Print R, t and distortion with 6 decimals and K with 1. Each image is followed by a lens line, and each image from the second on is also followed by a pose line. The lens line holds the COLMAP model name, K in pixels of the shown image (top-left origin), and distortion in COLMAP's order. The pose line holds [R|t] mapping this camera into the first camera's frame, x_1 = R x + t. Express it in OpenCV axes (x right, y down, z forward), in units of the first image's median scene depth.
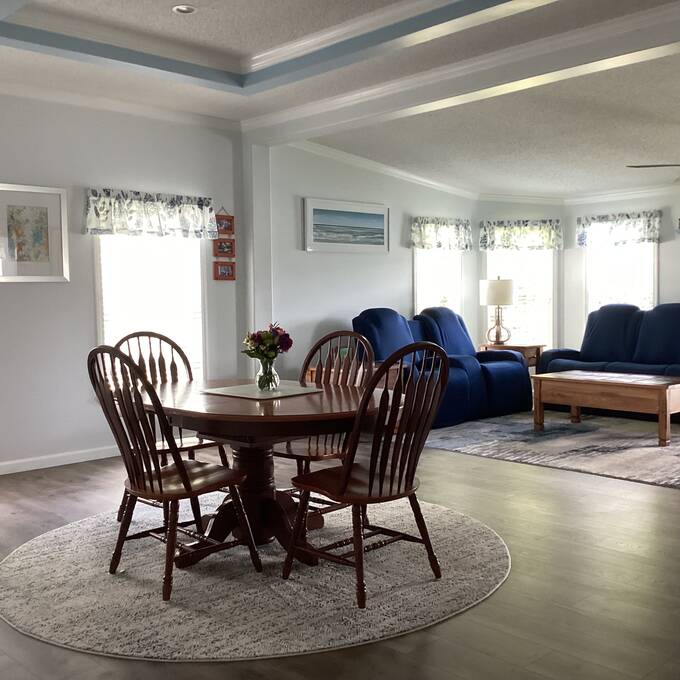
lens RADIAL K [[827.4, 0, 340.0], [0, 827.4, 340.0], [0, 0, 1]] dist [0.100008, -0.054099]
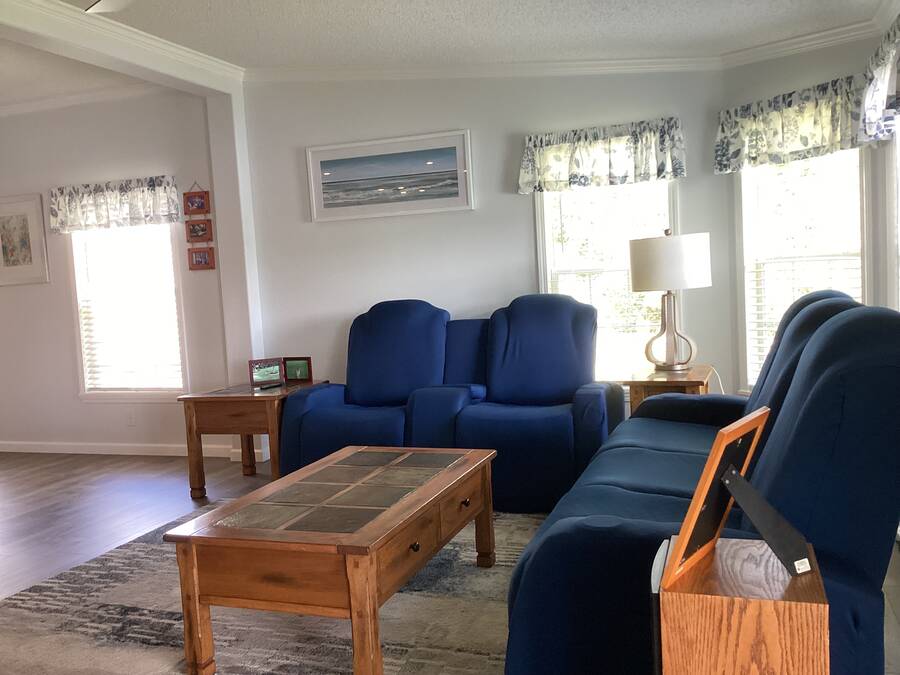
lens RADIAL K [[813.0, 0, 450.0], [0, 813.0, 337.5], [0, 0, 1]] dist [0.144997, -0.290628]
pose [[0.439237, 0.065694, -0.895966, 0.721753], [0.003780, 0.997179, 0.074968, -0.065272], [0.898363, -0.036315, 0.437749, 0.859601]]
